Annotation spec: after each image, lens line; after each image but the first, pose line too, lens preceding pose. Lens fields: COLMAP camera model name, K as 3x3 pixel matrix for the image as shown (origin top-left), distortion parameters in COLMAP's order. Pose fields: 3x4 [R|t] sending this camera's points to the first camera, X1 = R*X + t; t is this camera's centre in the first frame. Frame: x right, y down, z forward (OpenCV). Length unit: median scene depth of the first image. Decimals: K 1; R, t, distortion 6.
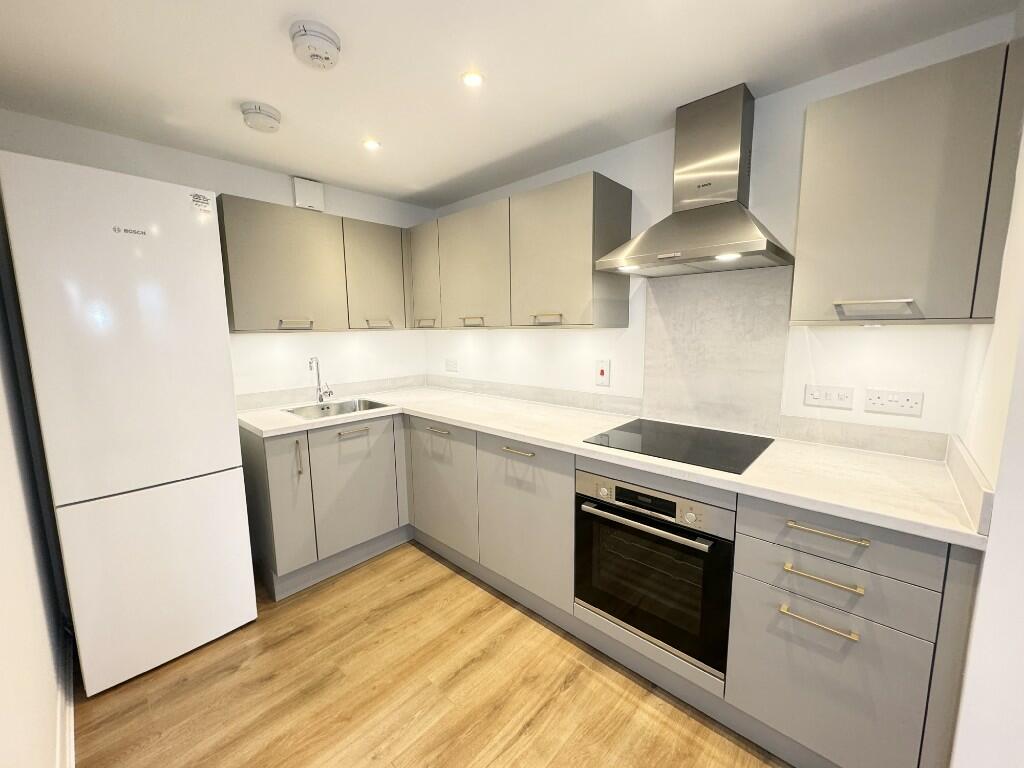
lens RADIAL K [[407.2, 0, 513.2], [0, 407.2, 387.3], [0, 0, 1]] dist [-0.003508, 0.000191]
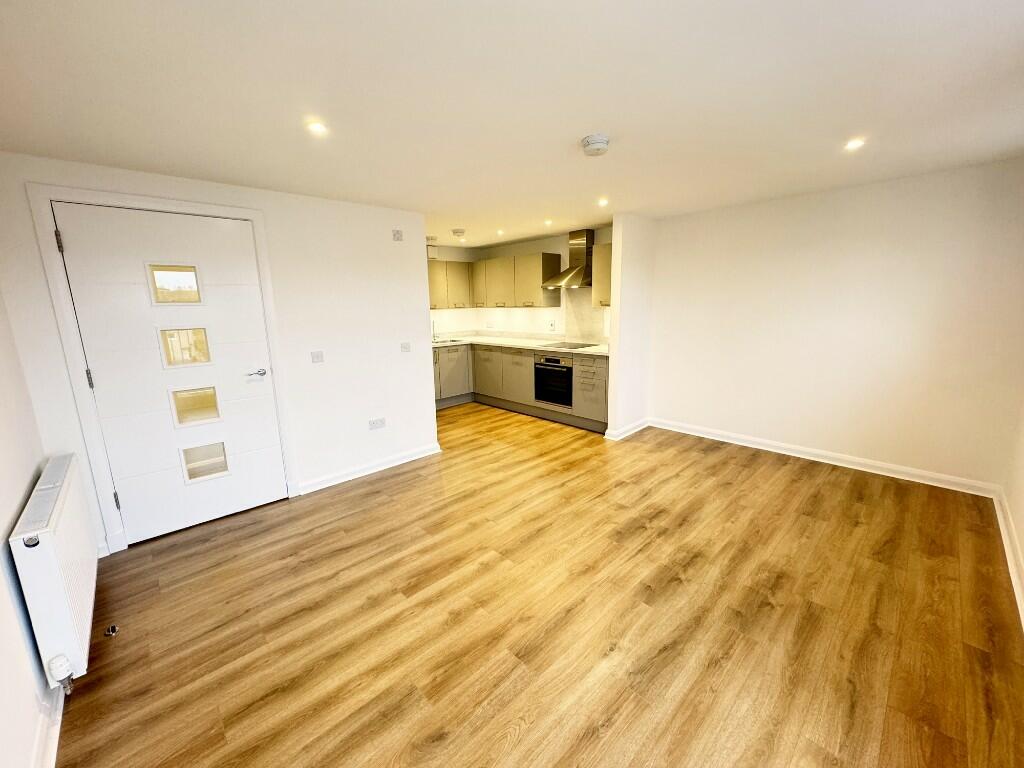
lens RADIAL K [[407.2, 0, 508.0], [0, 407.2, 382.0], [0, 0, 1]] dist [-0.003508, 0.000191]
pose [[0.997226, 0.002774, -0.074380, 0.149091], [0.001209, 0.998570, 0.053448, 0.195030], [0.074422, -0.053390, 0.995797, -1.661644]]
